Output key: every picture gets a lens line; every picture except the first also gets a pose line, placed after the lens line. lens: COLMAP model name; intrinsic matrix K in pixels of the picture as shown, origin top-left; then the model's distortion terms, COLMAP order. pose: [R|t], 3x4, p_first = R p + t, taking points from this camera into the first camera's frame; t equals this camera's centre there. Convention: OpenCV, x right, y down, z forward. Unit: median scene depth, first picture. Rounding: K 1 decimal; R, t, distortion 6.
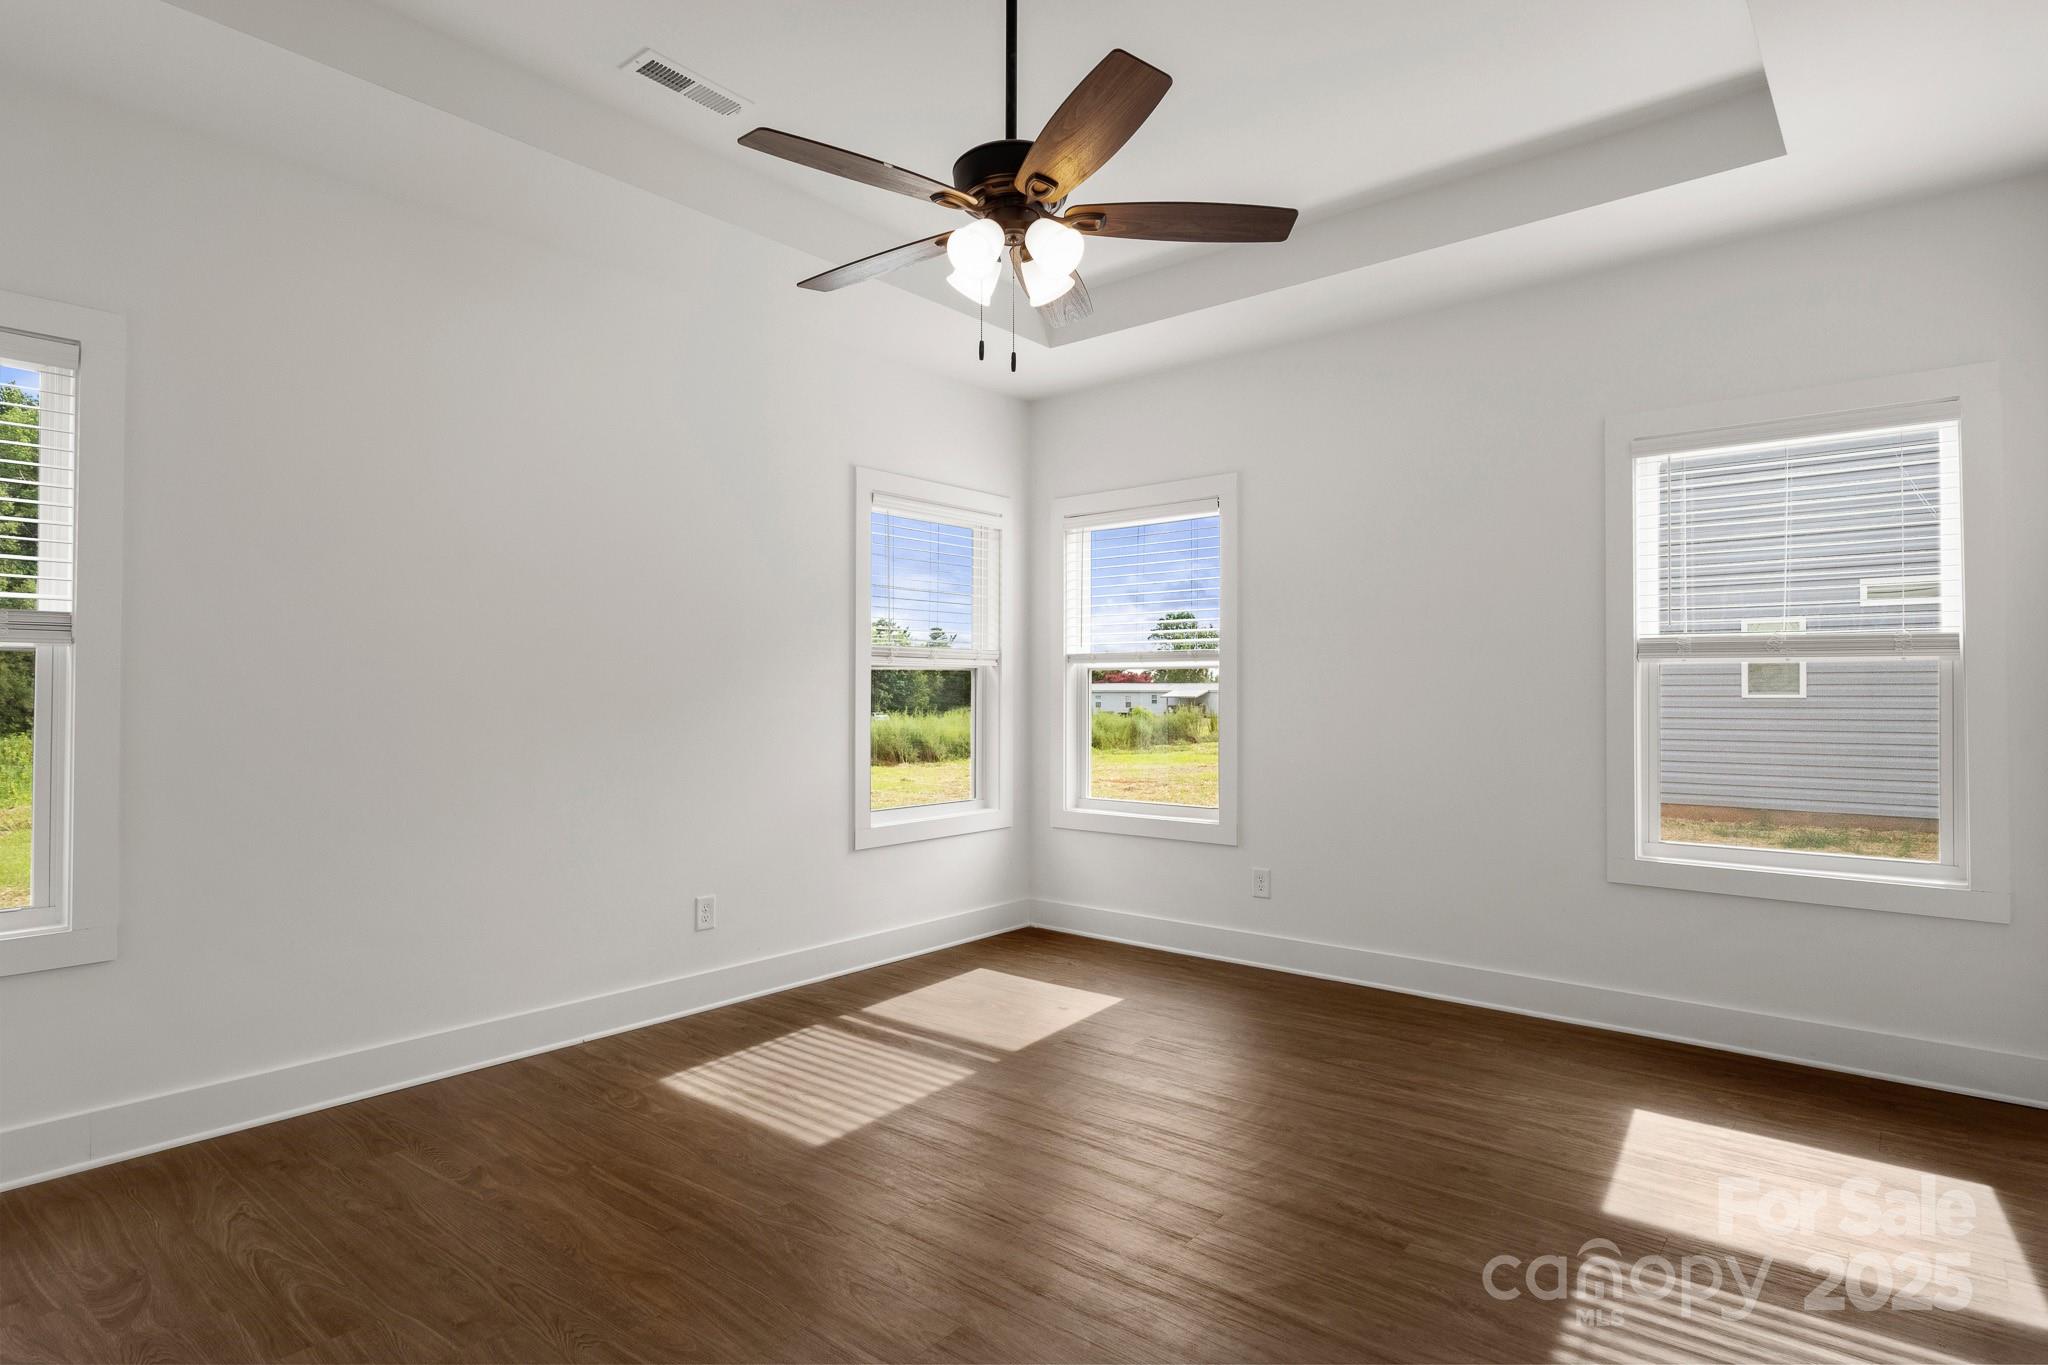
lens RADIAL K [[1071.9, 0, 1021.8], [0, 1071.9, 682.6], [0, 0, 1]] dist [-0.005166, -0.000349]
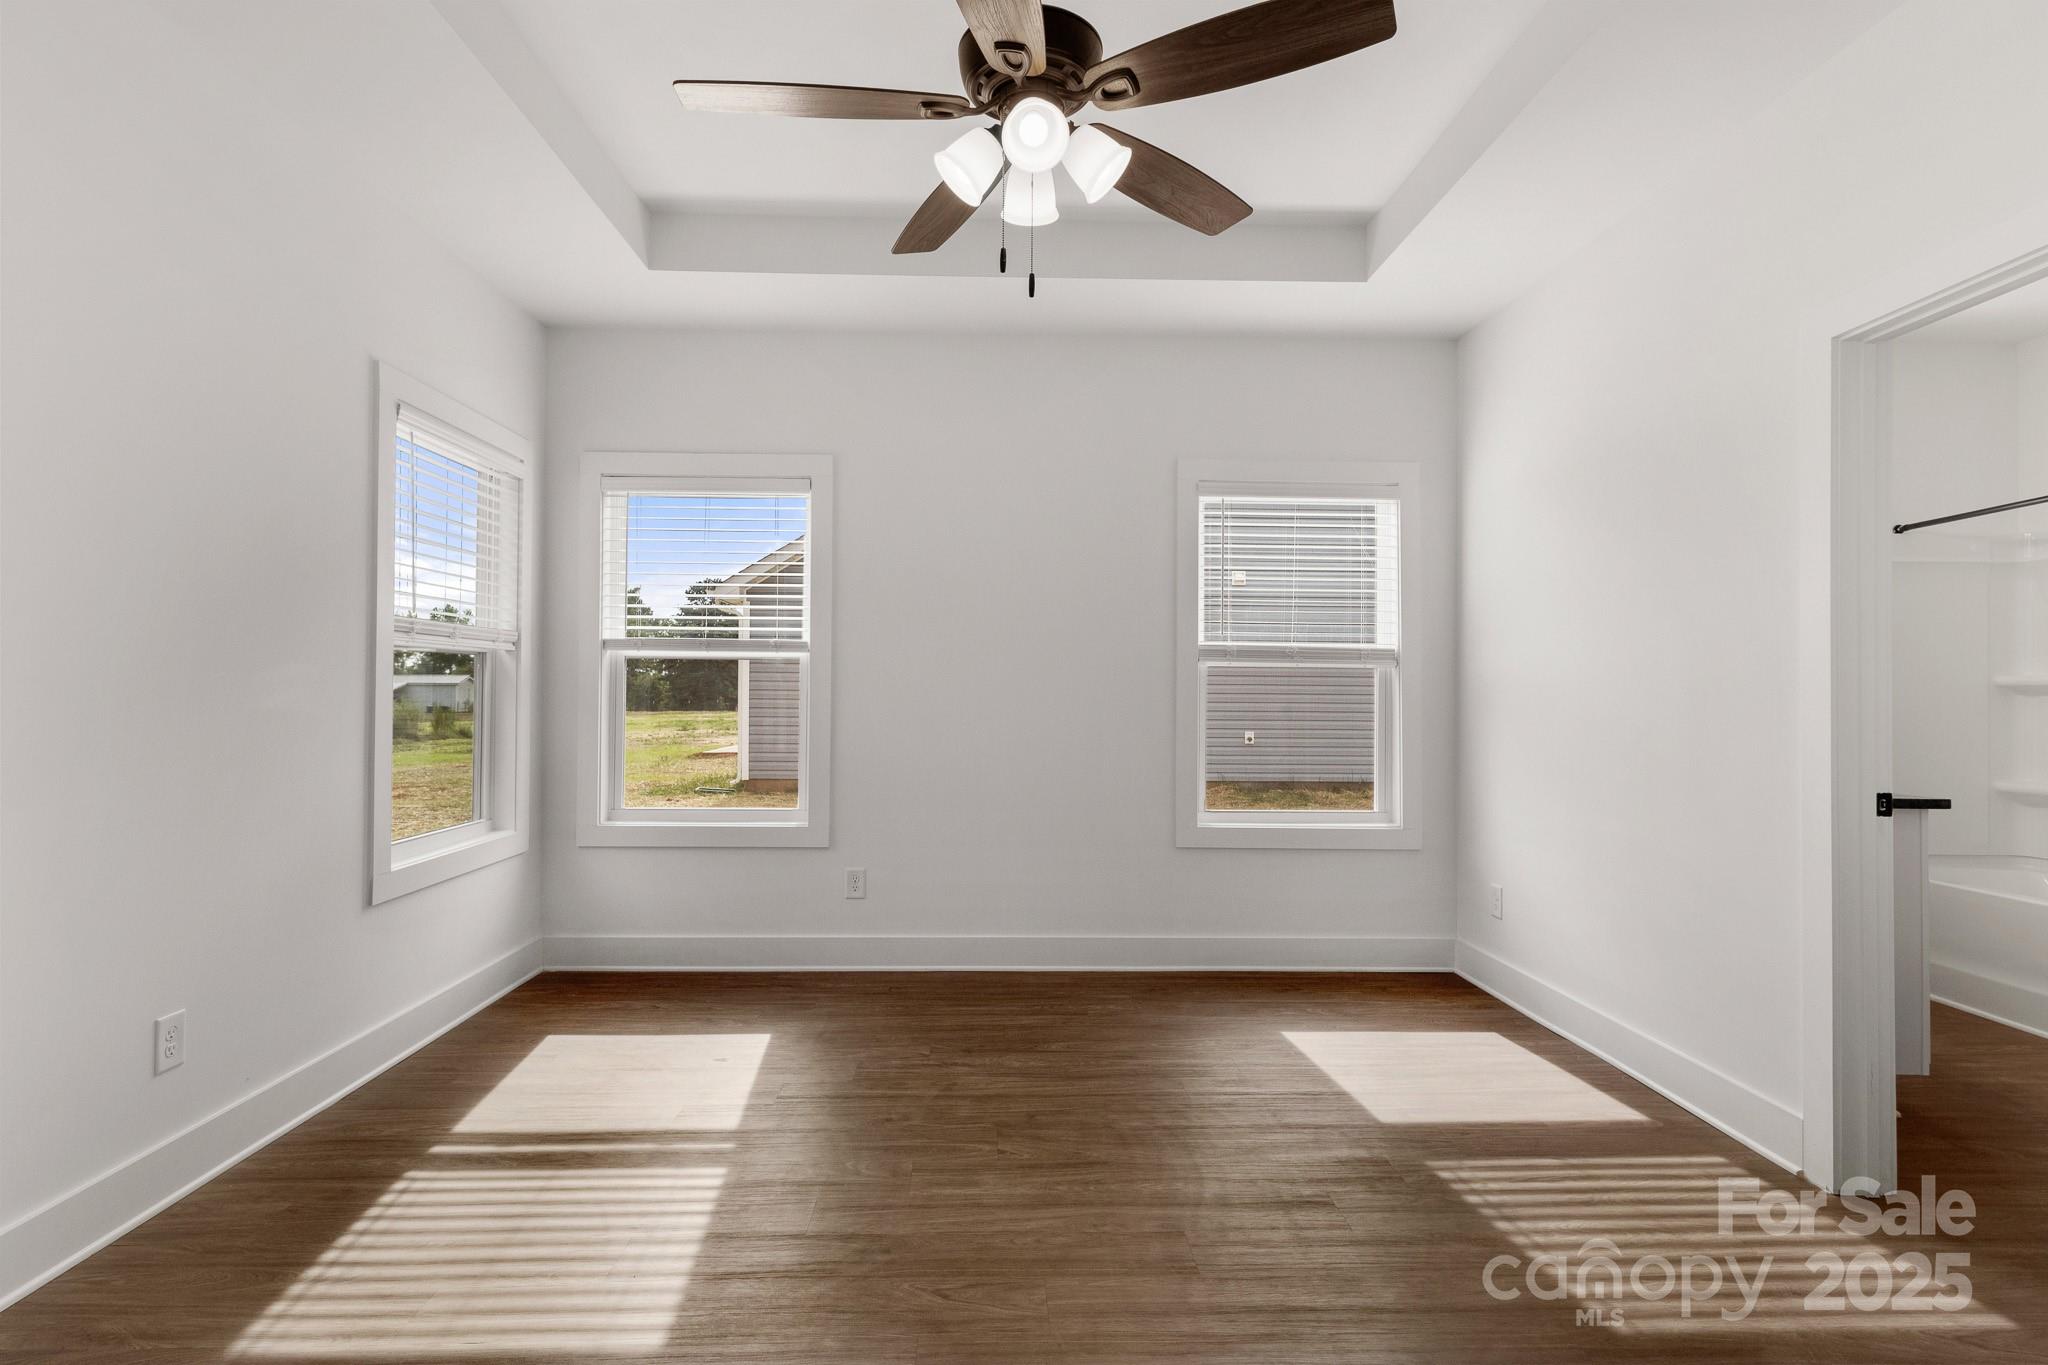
lens RADIAL K [[1005.1, 0, 1016.9], [0, 1005.1, 679.0], [0, 0, 1]] dist [0.004159, 0.000695]
pose [[0.752069, 0.013287, 0.658950, -0.312456], [-0.013662, 0.999896, -0.004569, 0.005561], [-0.658943, -0.005567, 0.752173, 0.258160]]
